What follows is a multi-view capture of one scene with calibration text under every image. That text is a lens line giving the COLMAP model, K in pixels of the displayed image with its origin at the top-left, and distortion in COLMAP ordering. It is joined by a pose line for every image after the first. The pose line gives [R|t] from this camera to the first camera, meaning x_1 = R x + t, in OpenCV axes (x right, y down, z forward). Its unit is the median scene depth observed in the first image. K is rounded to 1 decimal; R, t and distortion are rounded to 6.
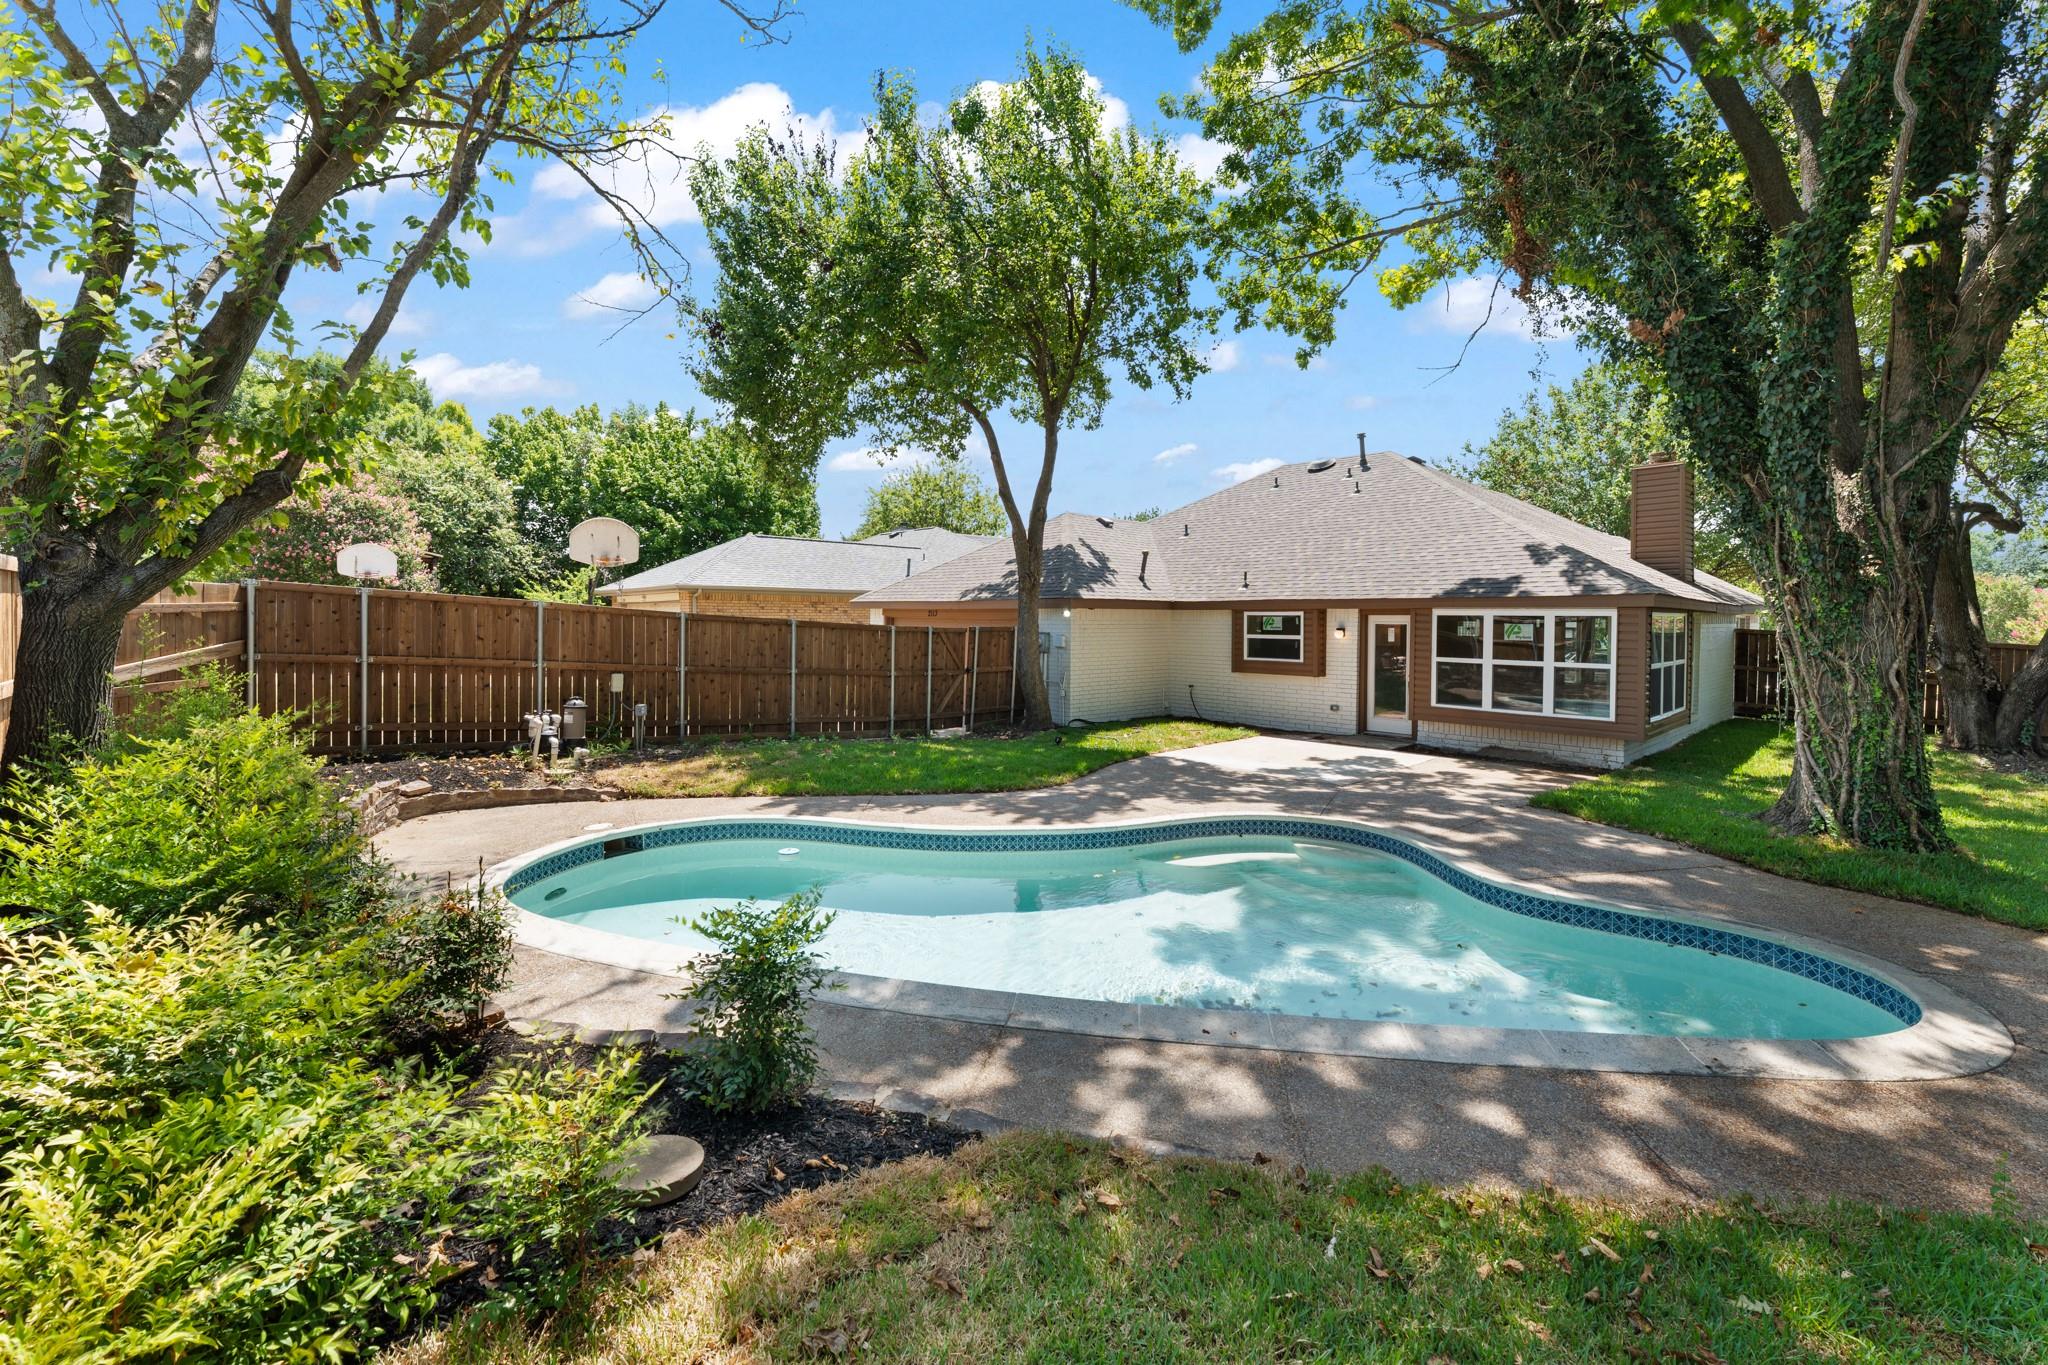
lens RADIAL K [[831.6, 0, 1024.0], [0, 831.6, 682.5], [0, 0, 1]] dist [-0.001464, -0.000135]
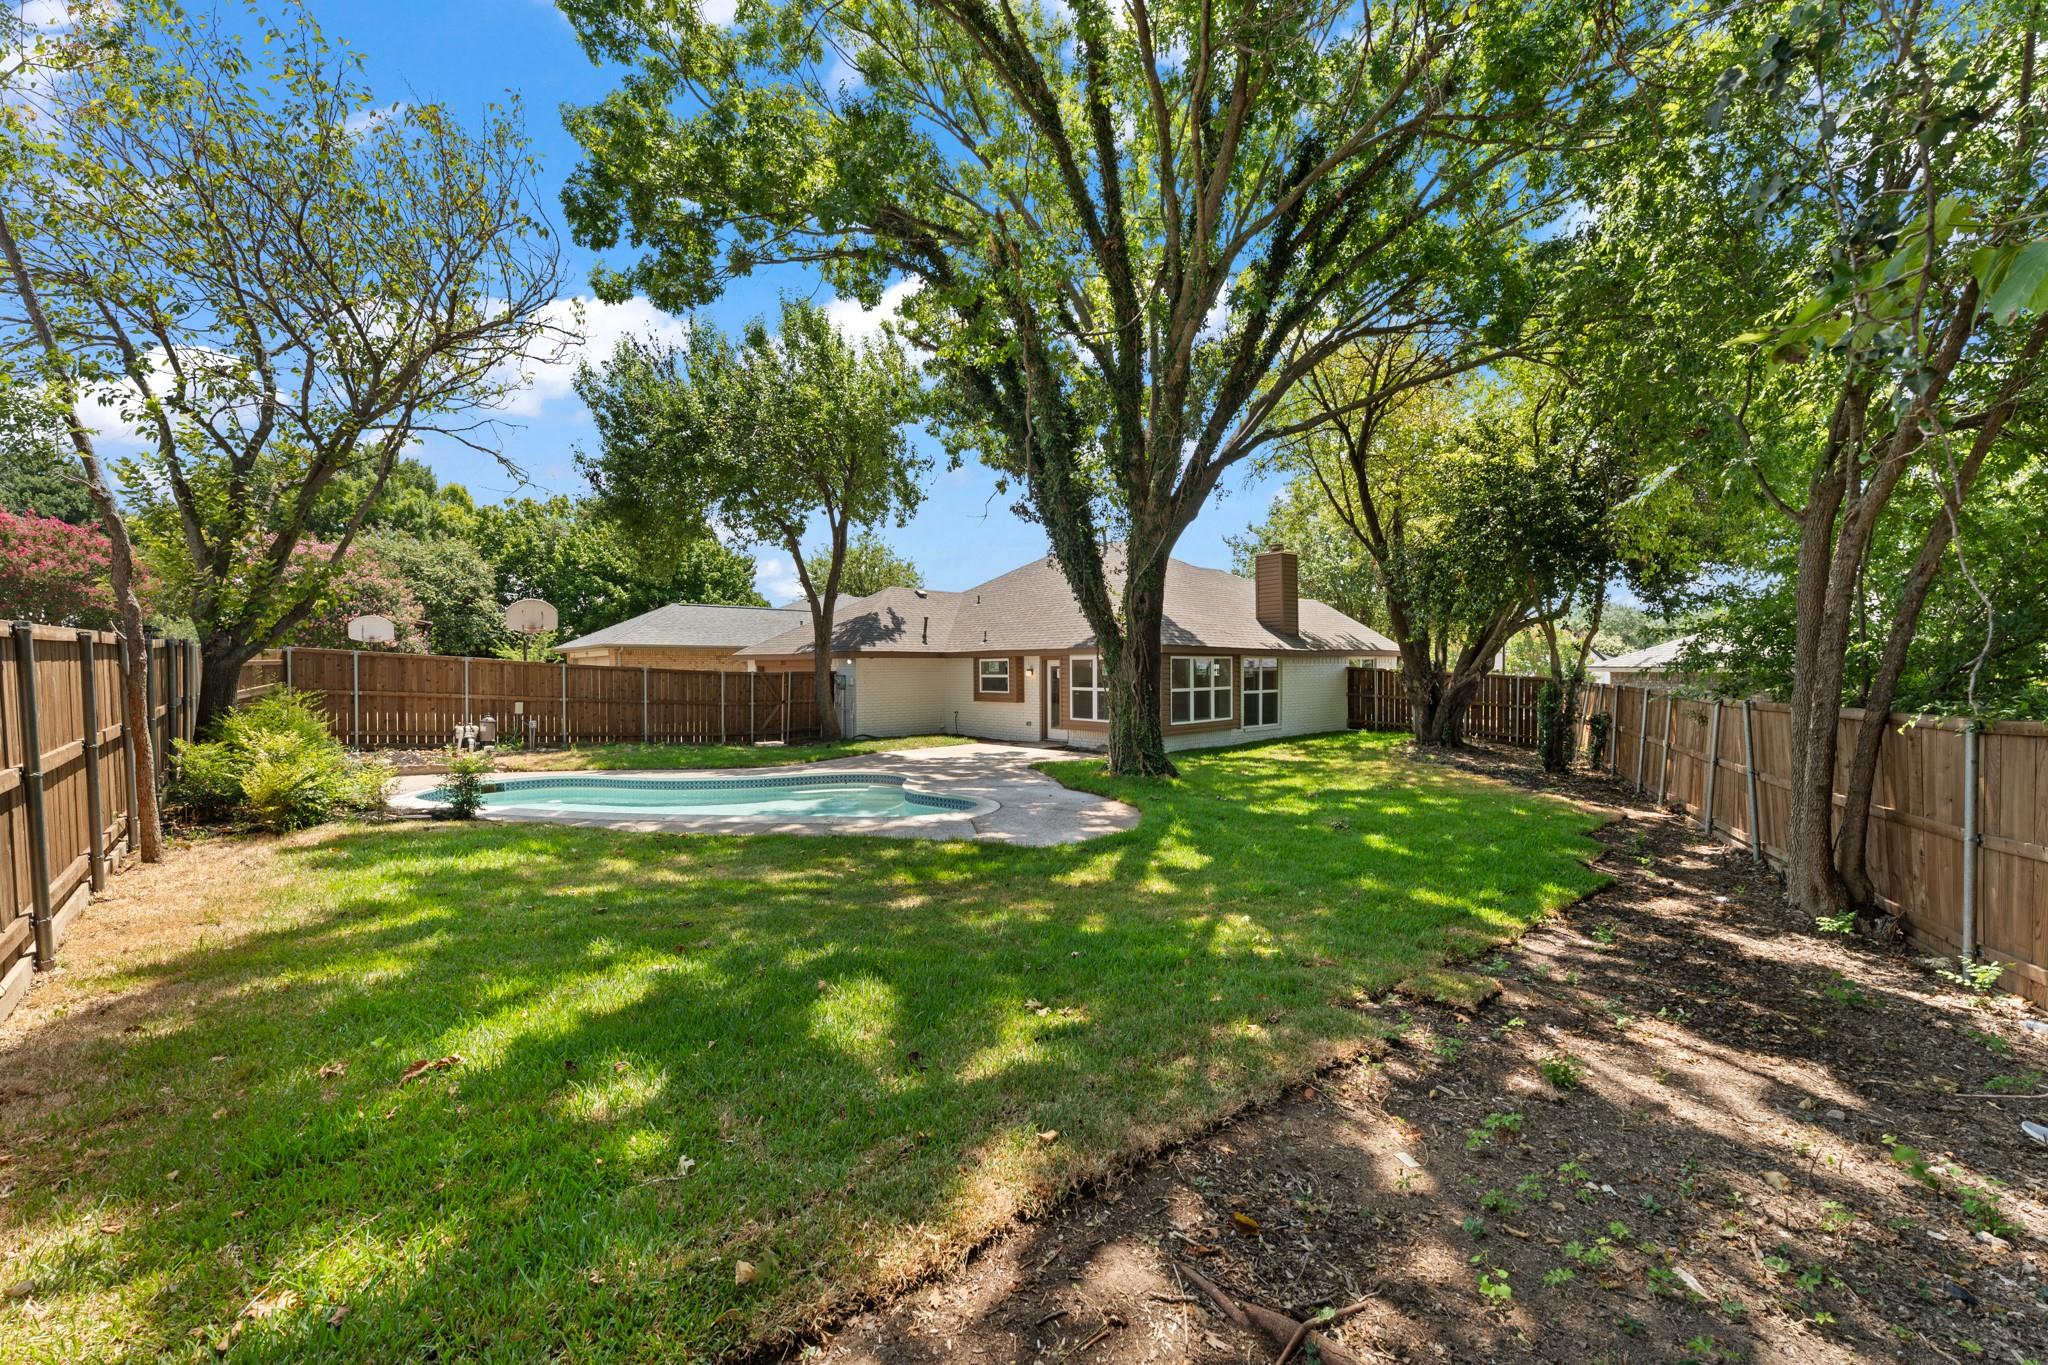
lens RADIAL K [[809.8, 0, 1025.5], [0, 809.8, 726.7], [0, 0, 1]] dist [0.012857, -0.000170]
pose [[0.999889, -0.011687, -0.009288, 0.320200], [0.011641, 0.999920, -0.004908, 0.035553], [0.009344, 0.004800, 0.999945, -0.357605]]
